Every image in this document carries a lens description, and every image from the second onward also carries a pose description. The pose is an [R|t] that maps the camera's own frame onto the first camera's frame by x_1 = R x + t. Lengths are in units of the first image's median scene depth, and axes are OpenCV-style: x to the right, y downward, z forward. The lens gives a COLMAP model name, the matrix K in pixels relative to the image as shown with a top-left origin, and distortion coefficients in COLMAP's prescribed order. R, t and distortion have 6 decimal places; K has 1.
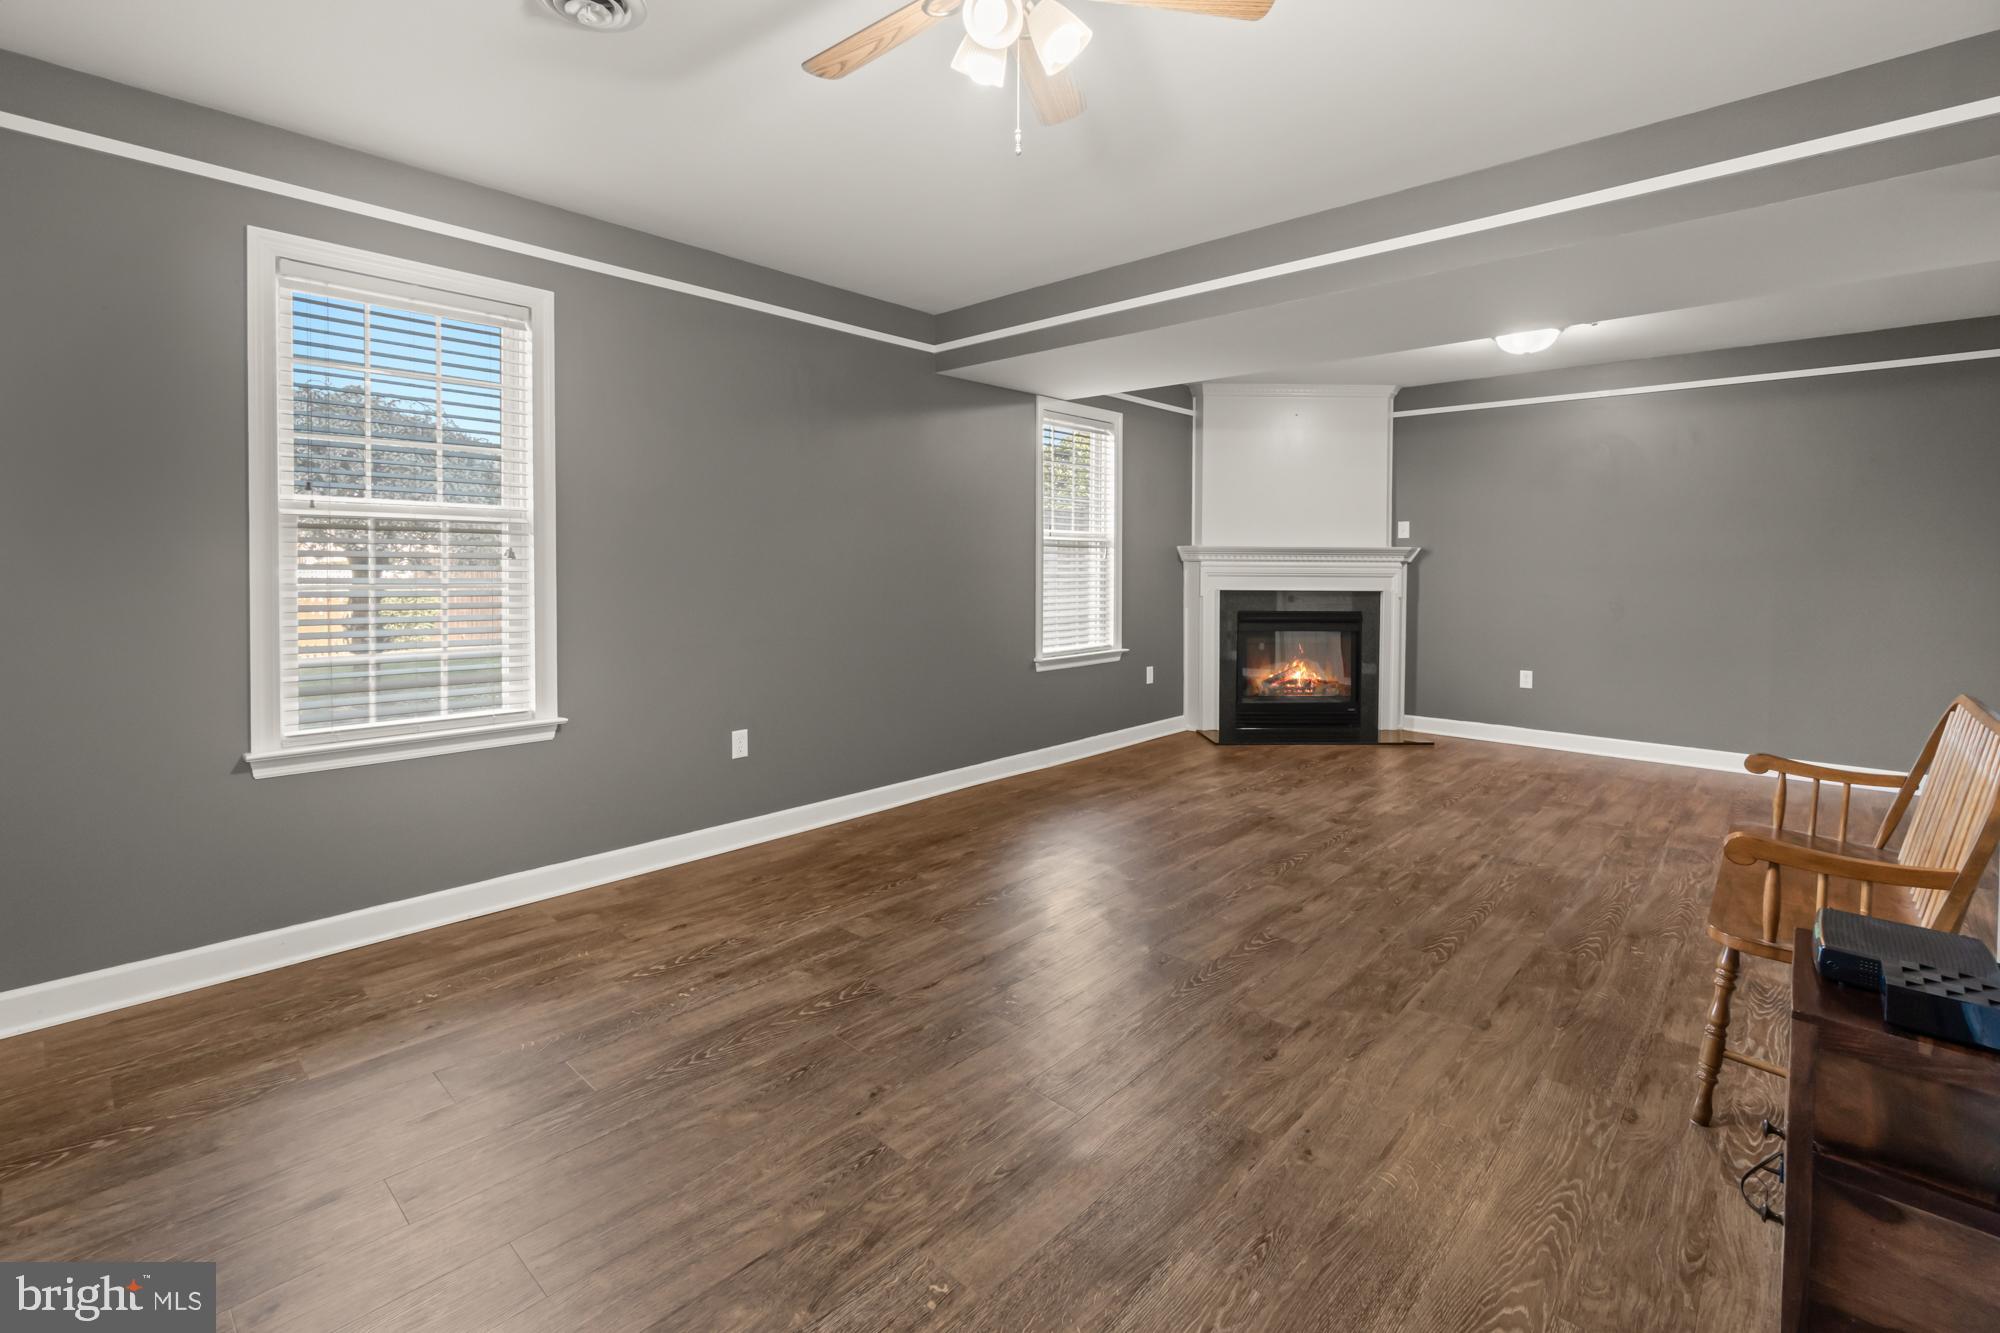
lens RADIAL K [[884.7, 0, 994.5], [0, 884.7, 593.3], [0, 0, 1]] dist [-0.003661, -0.000214]
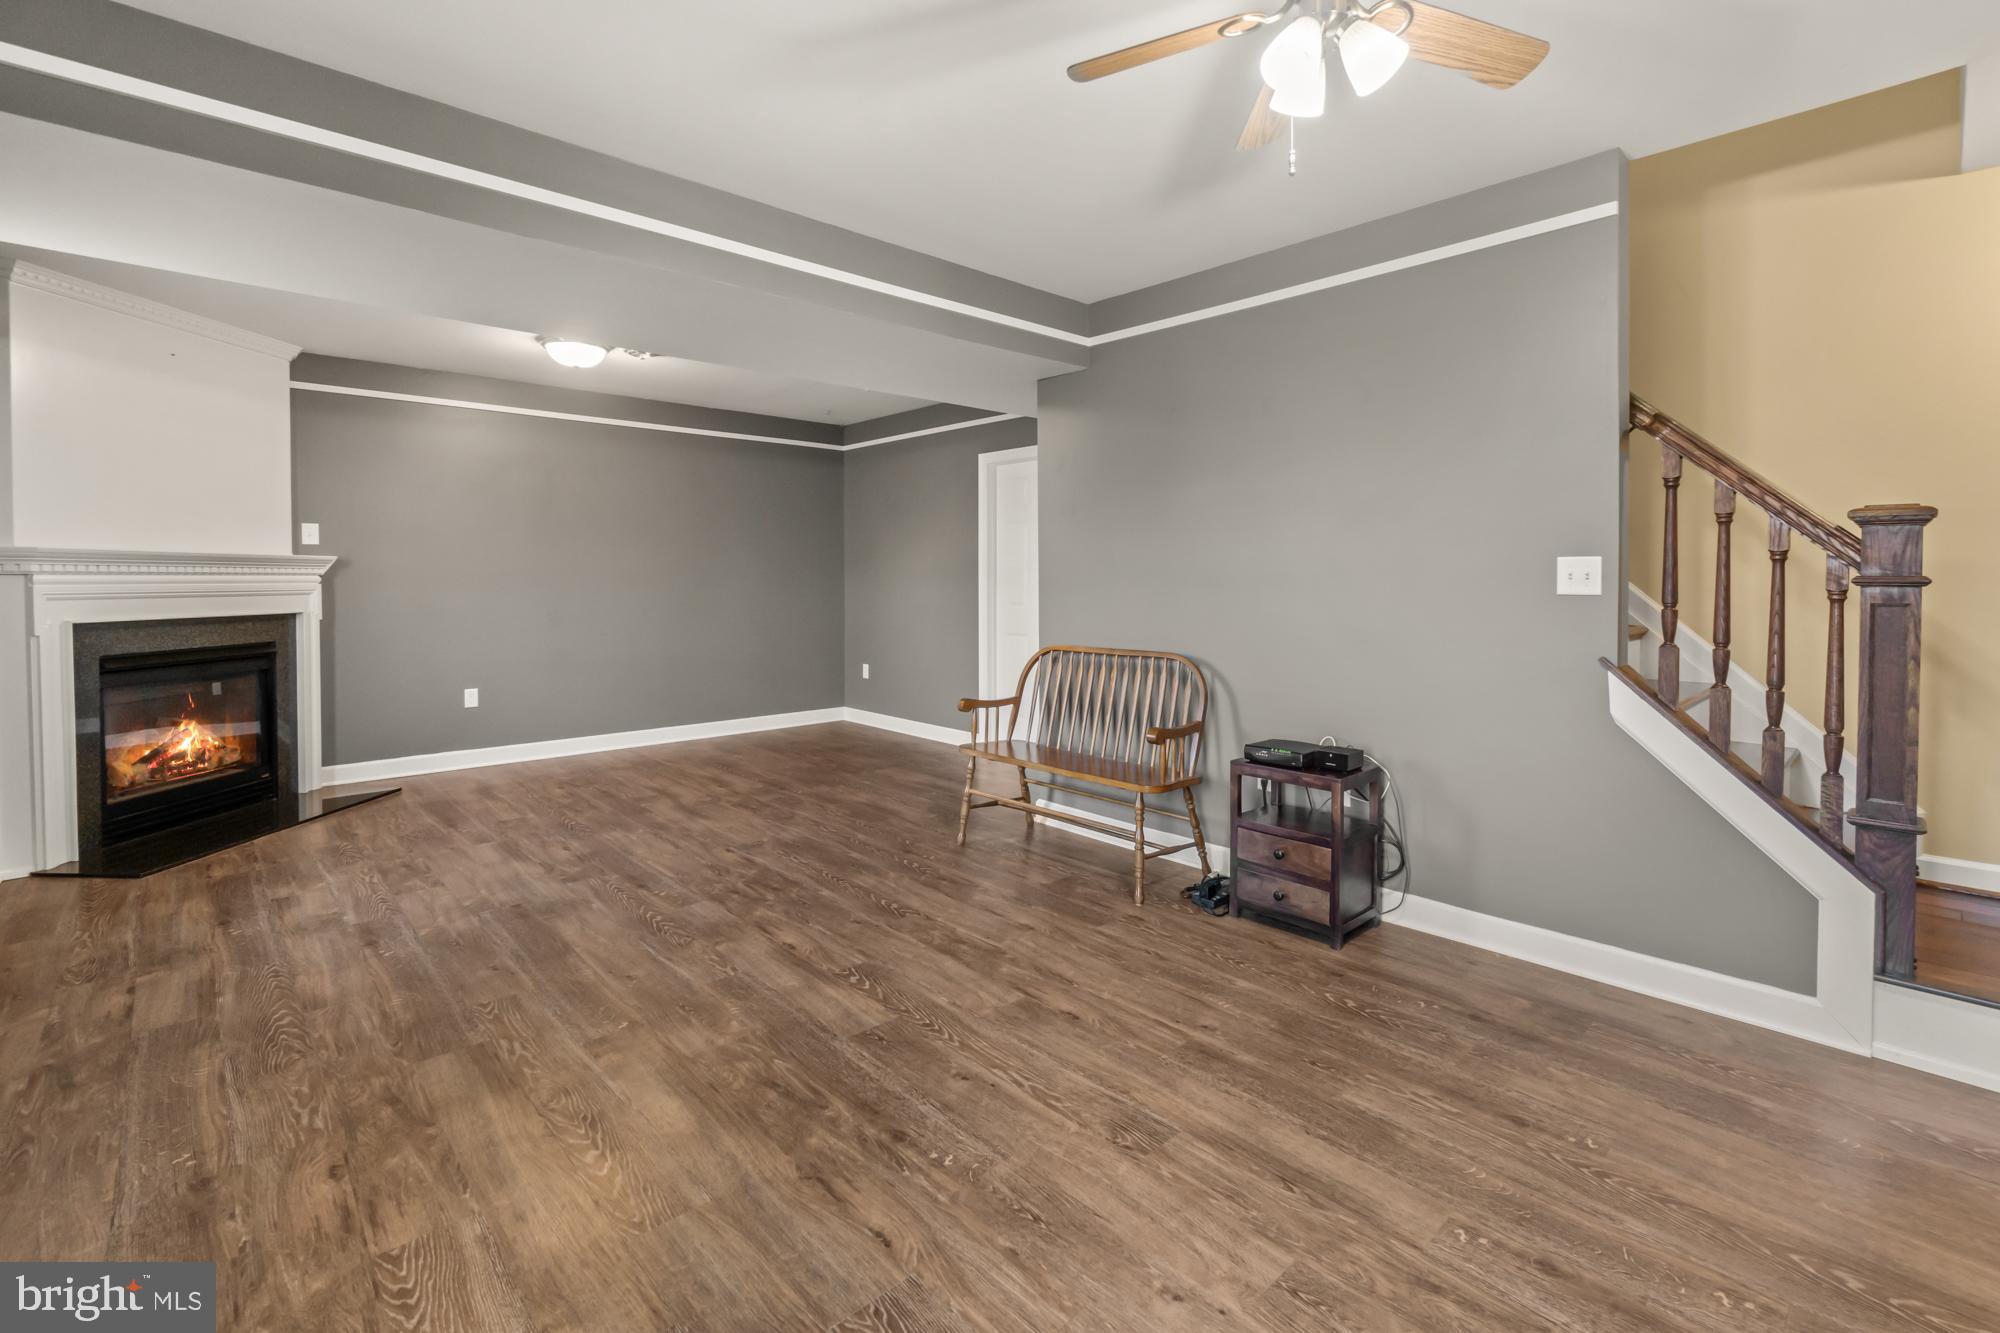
lens RADIAL K [[884.7, 0, 994.5], [0, 884.7, 593.3], [0, 0, 1]] dist [-0.003661, -0.000214]
pose [[0.085602, -0.024557, 0.996027, -0.574823], [0.036600, 0.999099, 0.021487, -0.028643], [-0.995657, 0.034615, 0.086423, 0.704346]]
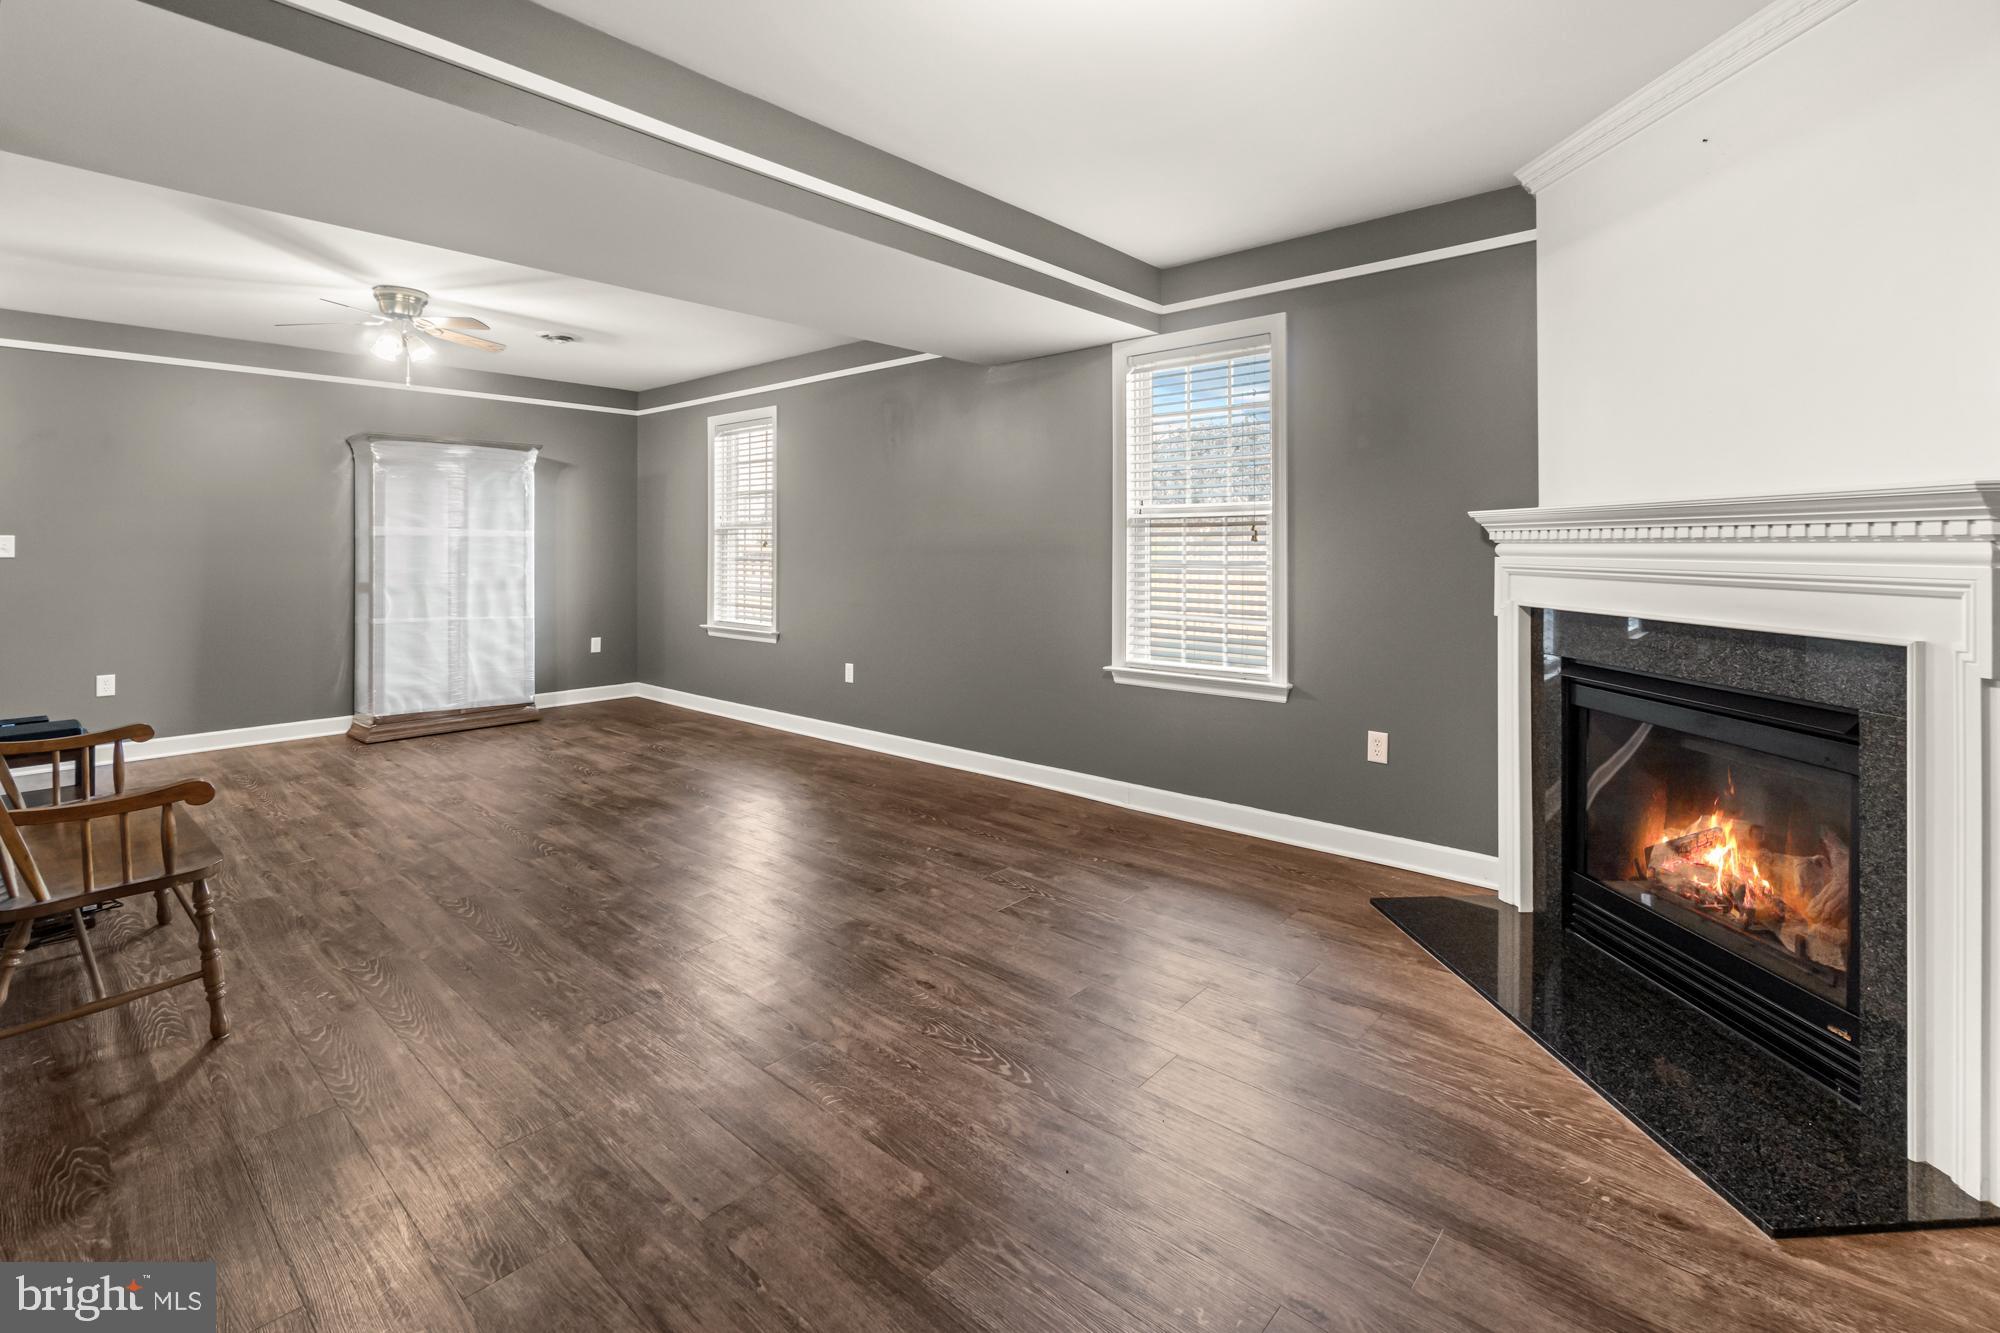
lens RADIAL K [[858.0, 0, 1005.6], [0, 858.0, 650.8], [0, 0, 1]] dist [0.000940, 0.000533]
pose [[0.044613, 0.118195, -0.991988, 1.438379], [-0.023126, 0.992833, 0.117255, -0.054866], [0.998737, 0.017710, 0.047027, 1.493053]]
